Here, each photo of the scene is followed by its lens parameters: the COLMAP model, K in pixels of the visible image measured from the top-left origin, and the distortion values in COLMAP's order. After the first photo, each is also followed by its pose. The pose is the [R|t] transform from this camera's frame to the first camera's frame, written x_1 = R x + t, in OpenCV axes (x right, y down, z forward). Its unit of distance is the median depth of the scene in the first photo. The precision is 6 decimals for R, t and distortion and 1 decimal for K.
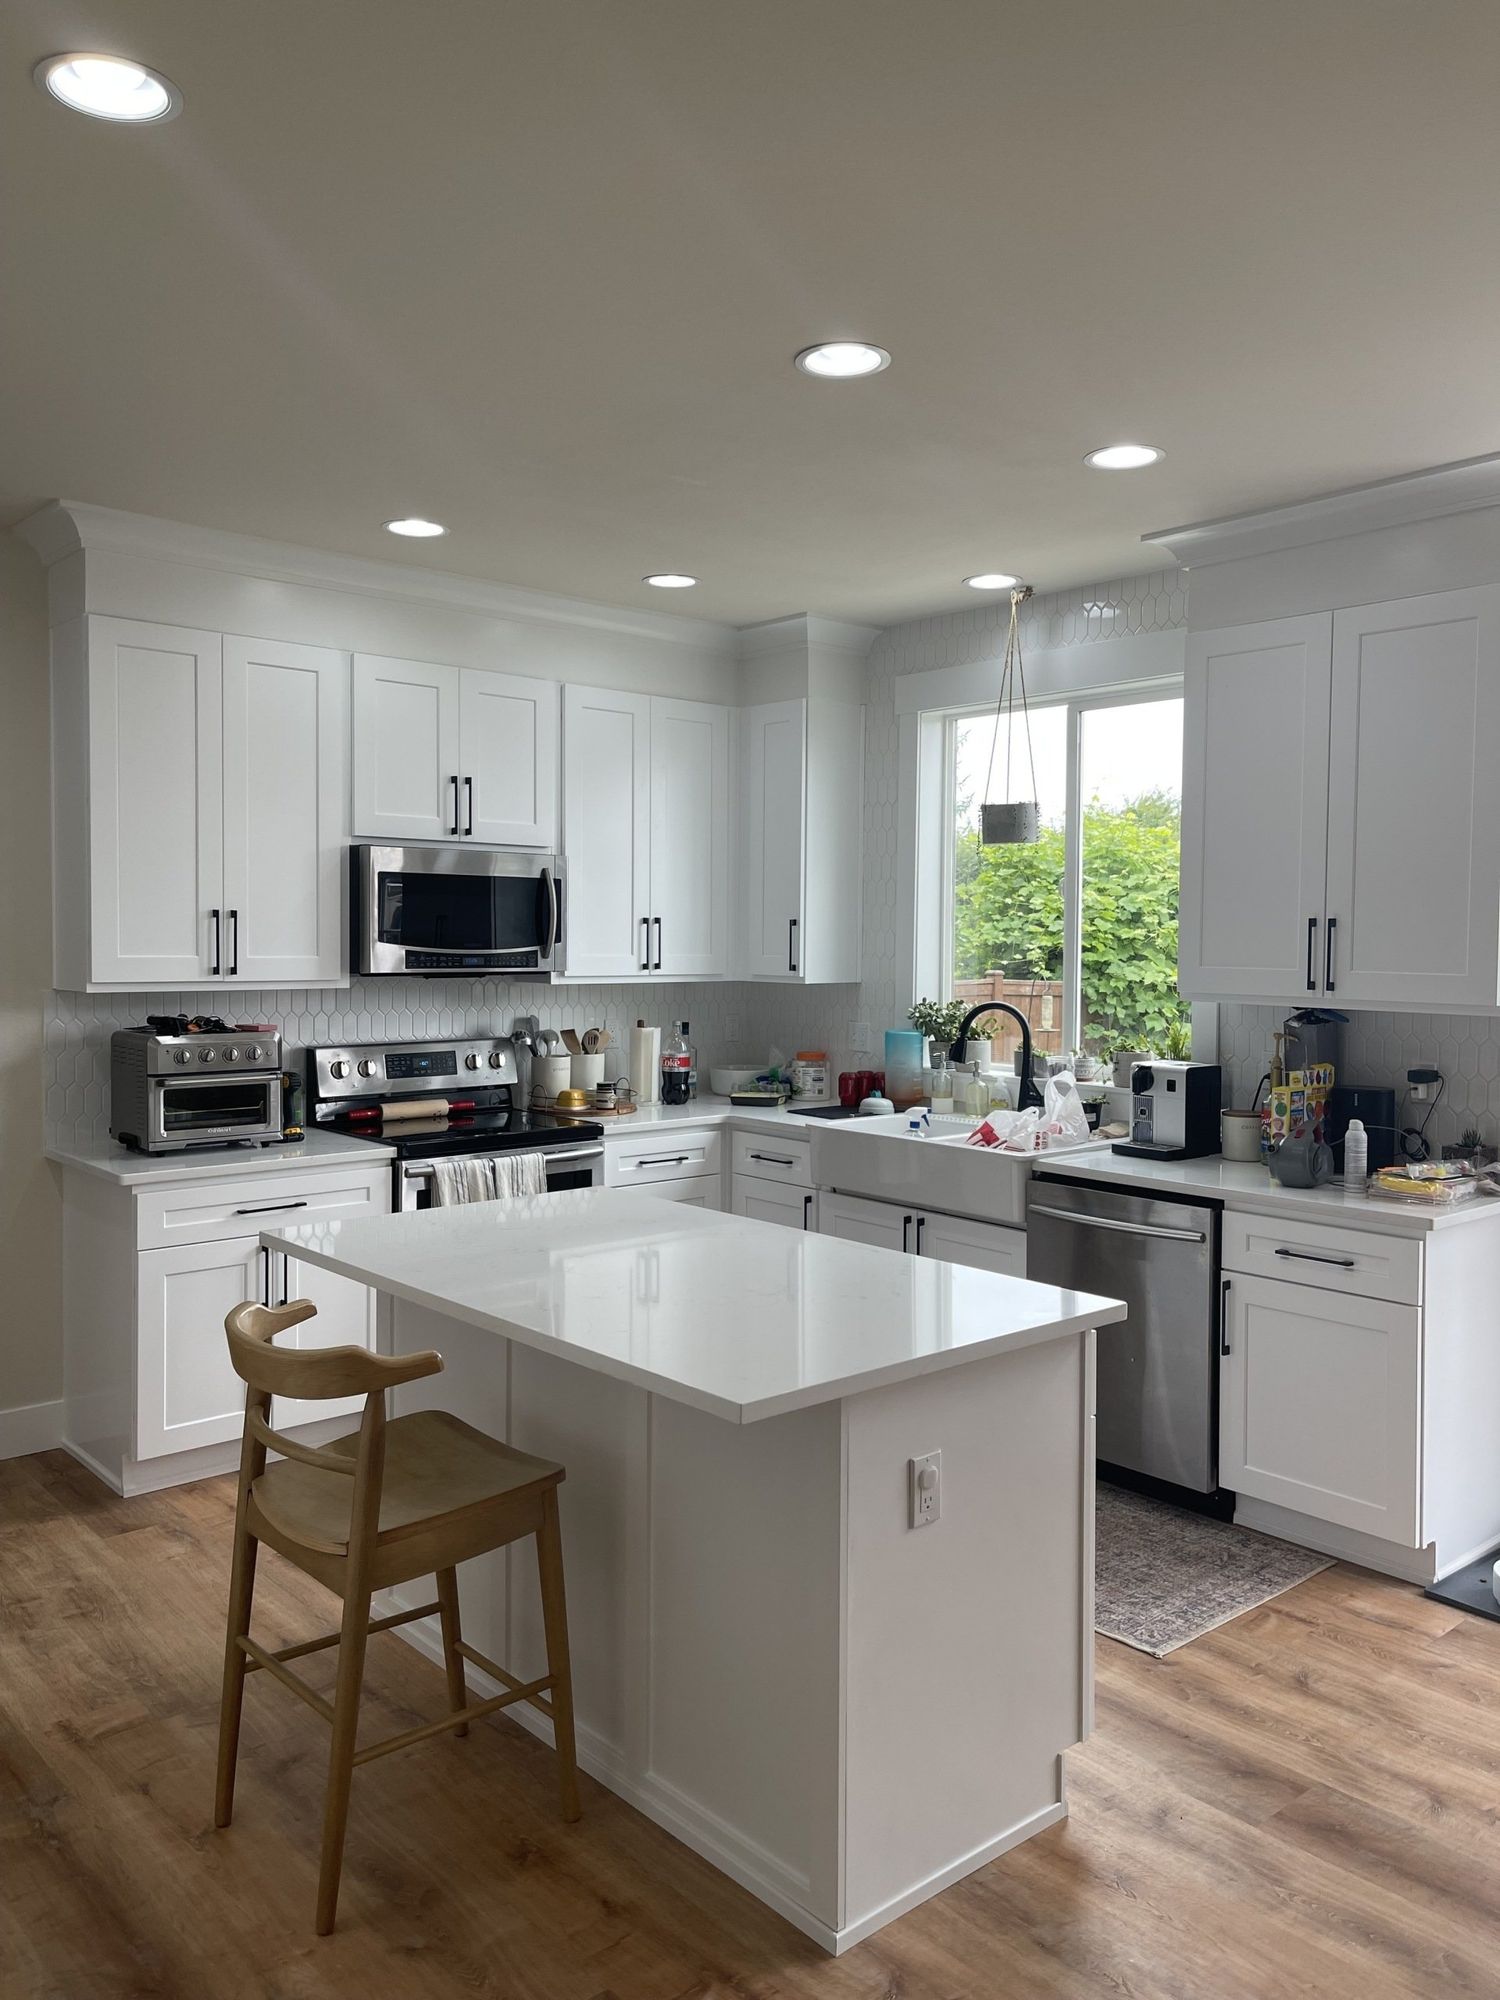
lens RADIAL K [[1518.2, 0, 749.7], [0, 1518.2, 1000.4], [0, 0, 1]] dist [0.060479, -0.051139]
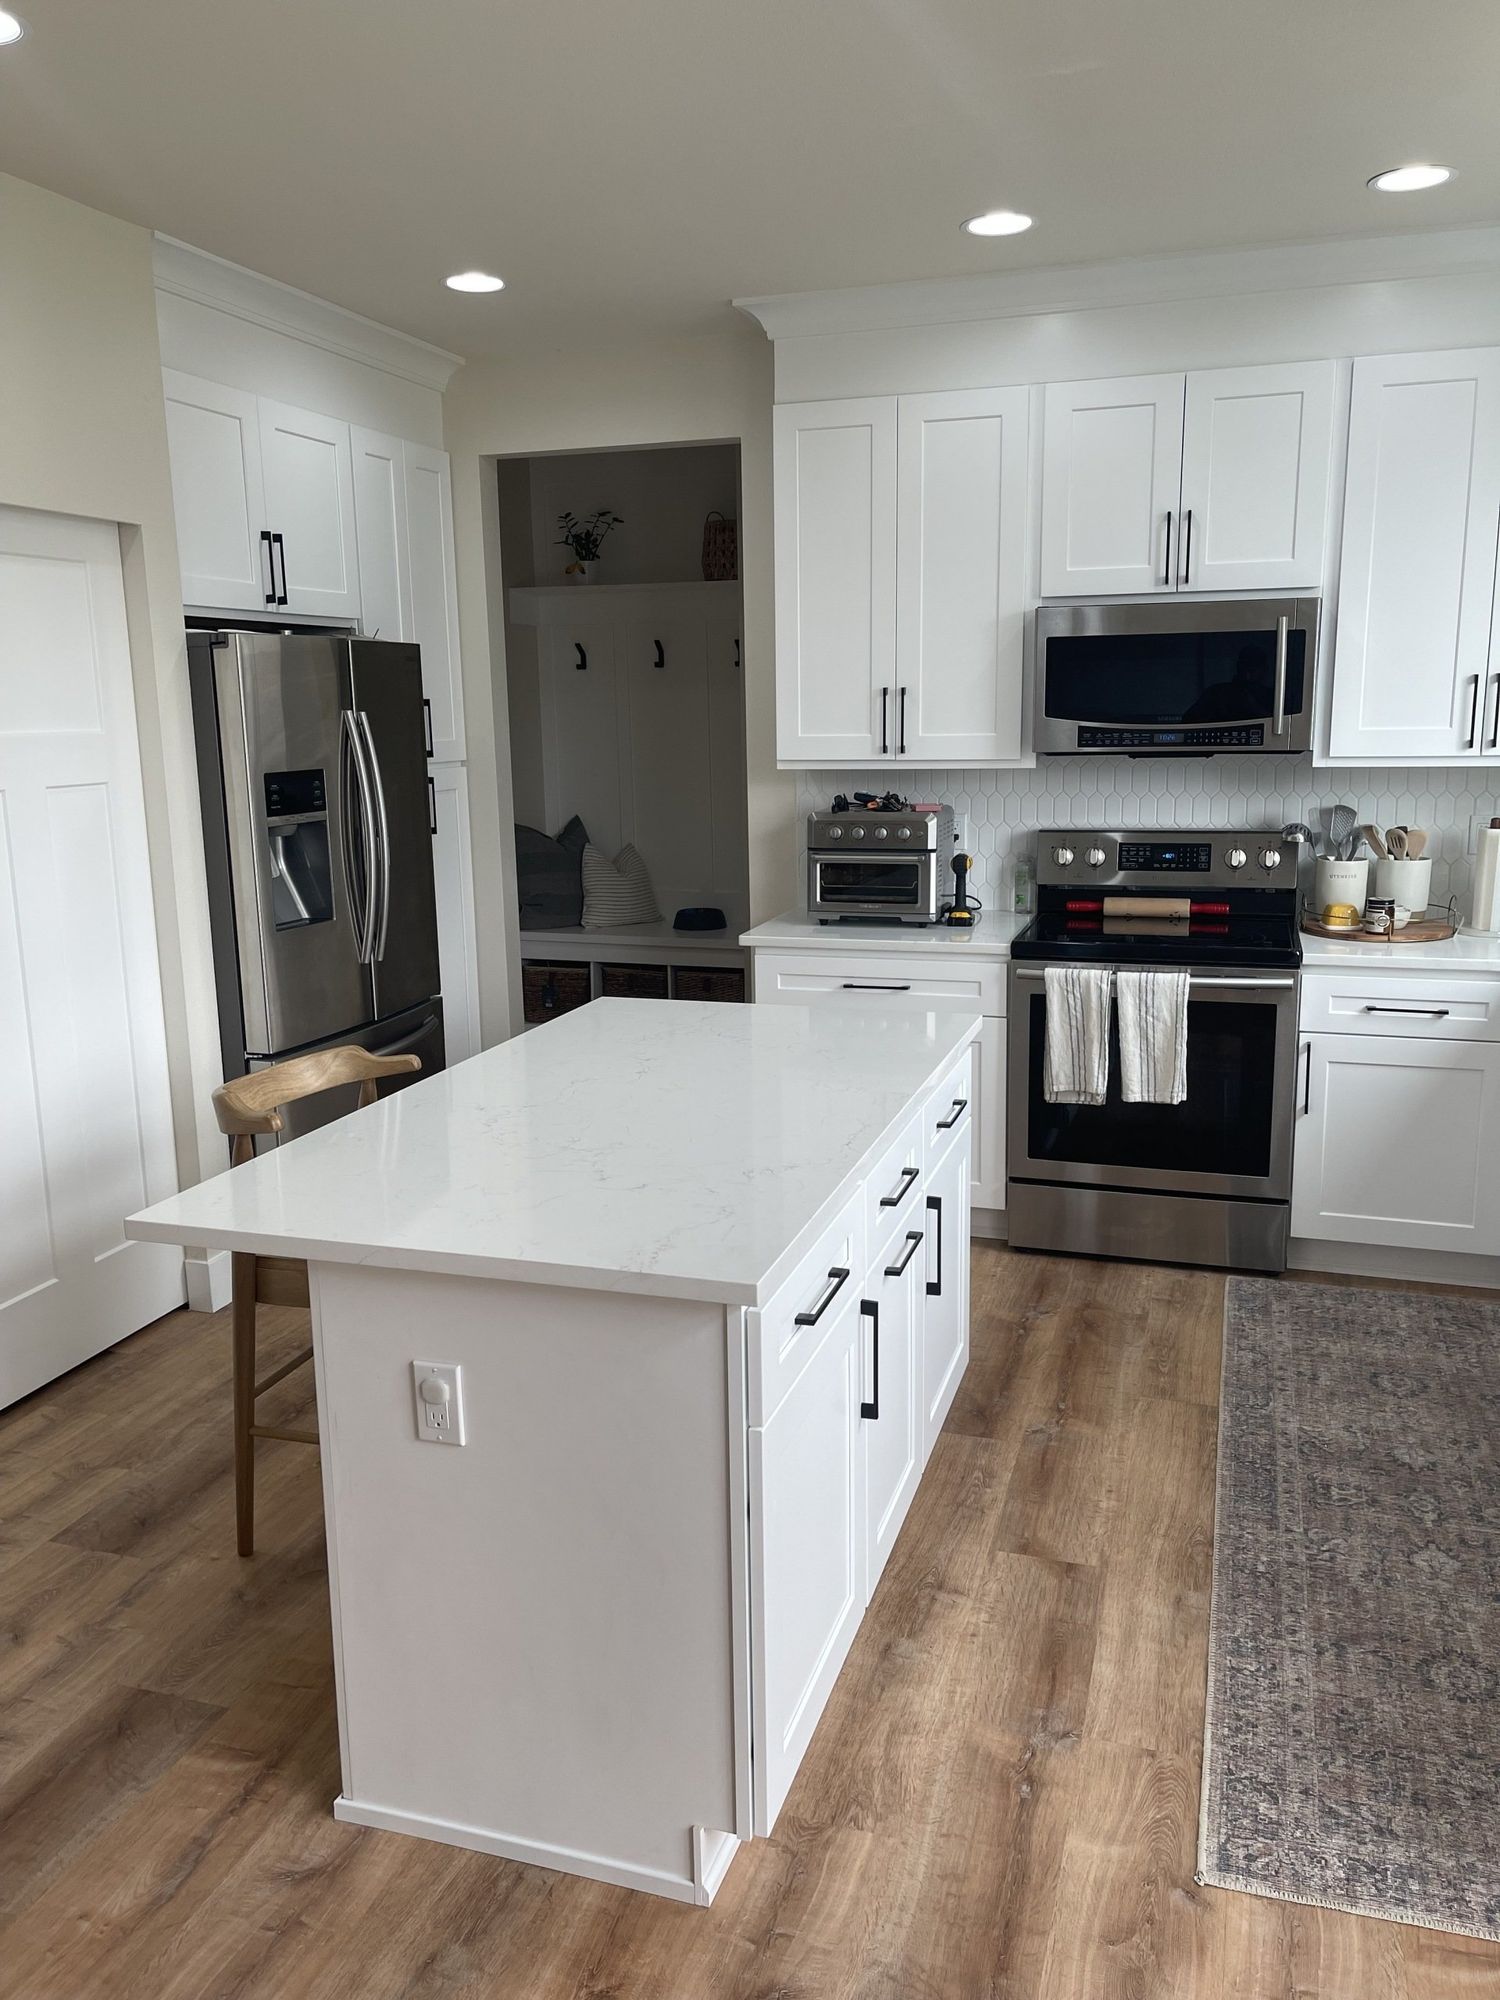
lens RADIAL K [[1518.2, 0, 749.3], [0, 1518.2, 984.9], [0, 0, 1]] dist [0.060479, -0.051139]
pose [[0.517993, 0.144656, -0.843065, 0.444768], [-0.017730, 0.987201, 0.158494, -0.021851], [0.855201, -0.067151, 0.513928, 0.370192]]
